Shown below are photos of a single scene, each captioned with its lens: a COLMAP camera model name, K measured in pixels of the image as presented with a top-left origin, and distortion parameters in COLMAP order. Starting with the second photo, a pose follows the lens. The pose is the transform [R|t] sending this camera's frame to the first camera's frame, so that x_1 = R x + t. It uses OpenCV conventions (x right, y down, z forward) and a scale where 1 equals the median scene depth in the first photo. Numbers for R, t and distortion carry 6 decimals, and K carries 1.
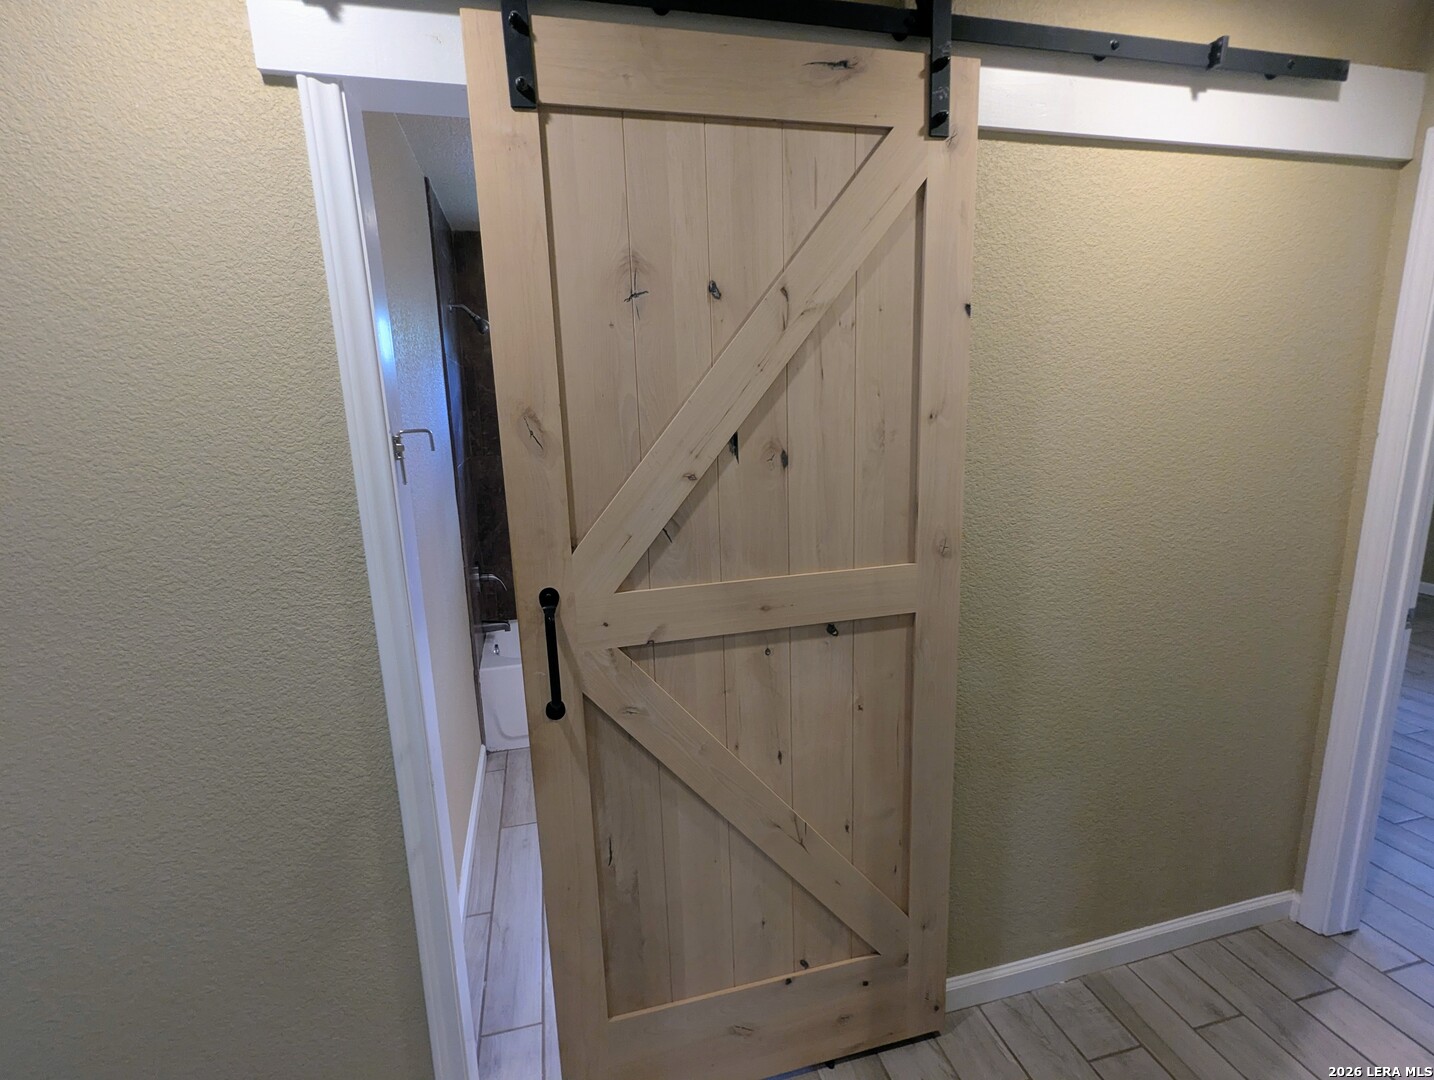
lens RADIAL K [[689.5, 0, 716.9], [0, 689.5, 535.9], [0, 0, 1]] dist [-0.001464, -0.000084]
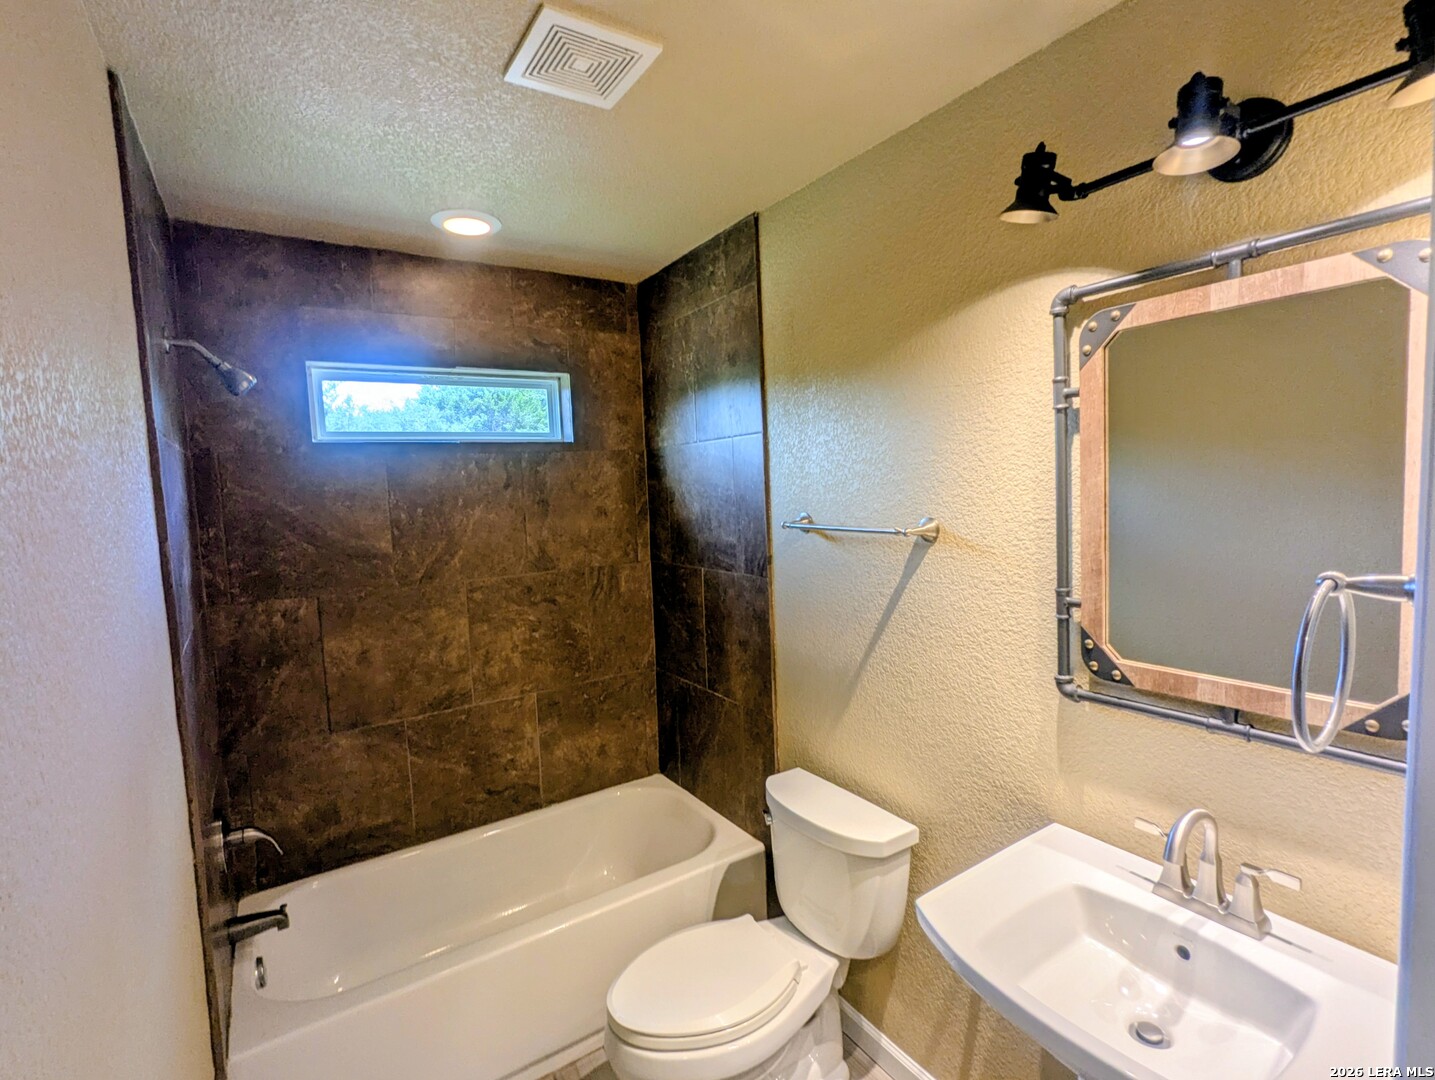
lens RADIAL K [[690.0, 0, 718.1], [0, 690.0, 537.8], [0, 0, 1]] dist [-0.001464, -0.000084]
pose [[0.949906, -0.039095, 0.310080, -0.138465], [0.078260, 0.990291, -0.114886, -0.079401], [-0.302578, 0.133398, 0.943743, 0.352445]]
